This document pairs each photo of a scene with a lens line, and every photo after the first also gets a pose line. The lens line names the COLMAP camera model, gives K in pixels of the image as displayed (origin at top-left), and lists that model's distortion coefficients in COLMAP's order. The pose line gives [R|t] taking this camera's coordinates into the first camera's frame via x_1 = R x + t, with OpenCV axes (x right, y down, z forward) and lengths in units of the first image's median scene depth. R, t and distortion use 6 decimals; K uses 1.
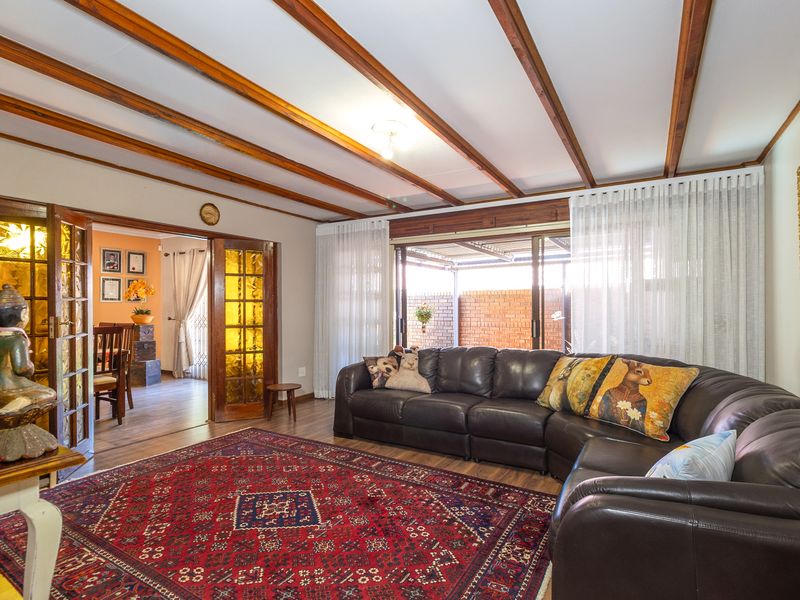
lens RADIAL K [[415.6, 0, 413.0], [0, 415.6, 307.7], [0, 0, 1]] dist [0.000880, -0.000334]
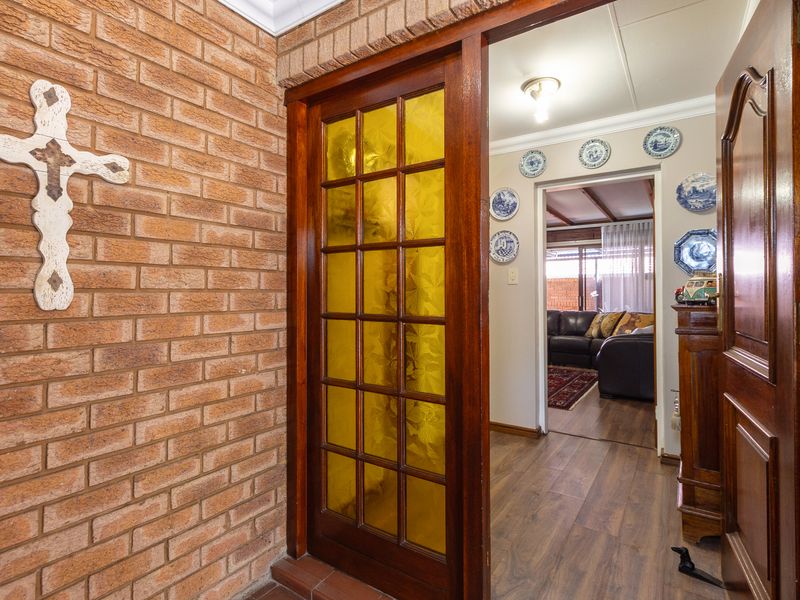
lens RADIAL K [[415.6, 0, 403.1], [0, 415.6, 299.1], [0, 0, 1]] dist [0.000880, -0.000334]
pose [[0.997748, 0.000851, -0.067067, -0.370434], [0.000565, 0.999777, 0.021096, 0.009710], [0.067070, -0.021086, 0.997525, -0.882395]]
